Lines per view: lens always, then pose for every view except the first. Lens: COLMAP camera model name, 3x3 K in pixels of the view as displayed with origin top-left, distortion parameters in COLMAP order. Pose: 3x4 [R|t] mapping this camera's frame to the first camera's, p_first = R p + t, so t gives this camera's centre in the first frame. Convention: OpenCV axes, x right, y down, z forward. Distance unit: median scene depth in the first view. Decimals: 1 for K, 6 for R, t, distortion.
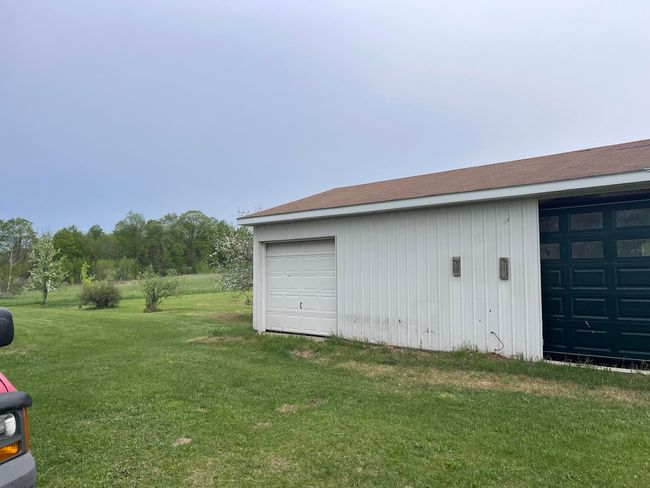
lens RADIAL K [[483.7, 0, 324.2], [0, 483.7, 241.6], [0, 0, 1]] dist [0.052359, -0.032514]
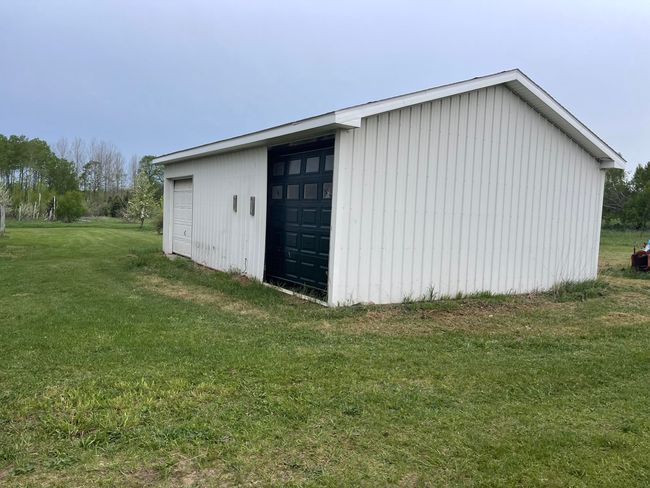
lens RADIAL K [[483.7, 0, 320.4], [0, 483.7, 241.0], [0, 0, 1]] dist [0.052359, -0.032514]
pose [[0.959859, 0.059824, -0.274027, 0.562751], [-0.026067, 0.991787, 0.125215, -0.007323], [0.279267, -0.113045, 0.953536, -0.053439]]
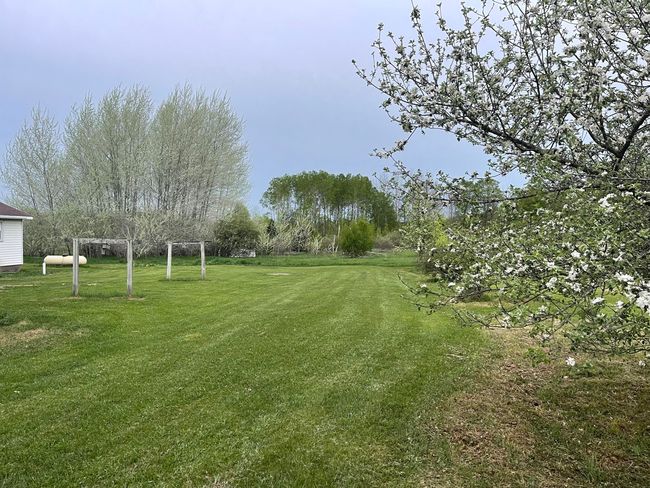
lens RADIAL K [[483.7, 0, 325.2], [0, 483.7, 242.8], [0, 0, 1]] dist [0.052359, -0.032514]
pose [[0.609484, 0.022814, -0.792470, -0.037245], [0.046565, 0.996830, 0.064510, 0.081307], [0.791430, -0.076219, 0.606489, 1.167255]]
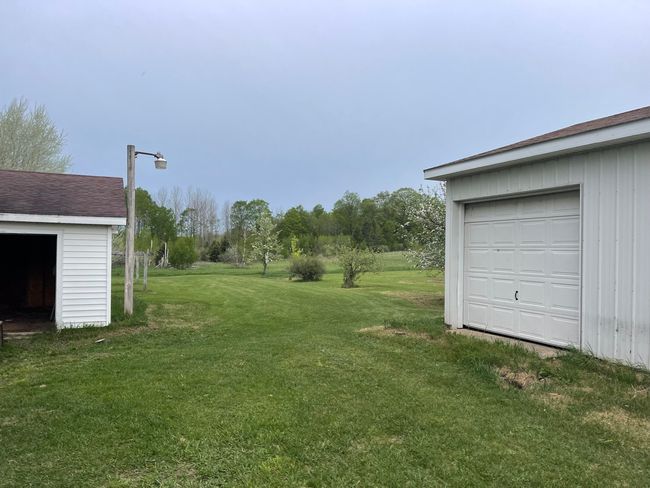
lens RADIAL K [[483.7, 0, 326.9], [0, 483.7, 248.0], [0, 0, 1]] dist [0.052359, -0.032514]
pose [[0.910919, 0.017338, -0.412221, -0.009618], [0.007036, 0.998318, 0.057538, 0.025885], [0.412526, -0.055313, 0.909265, 0.271648]]
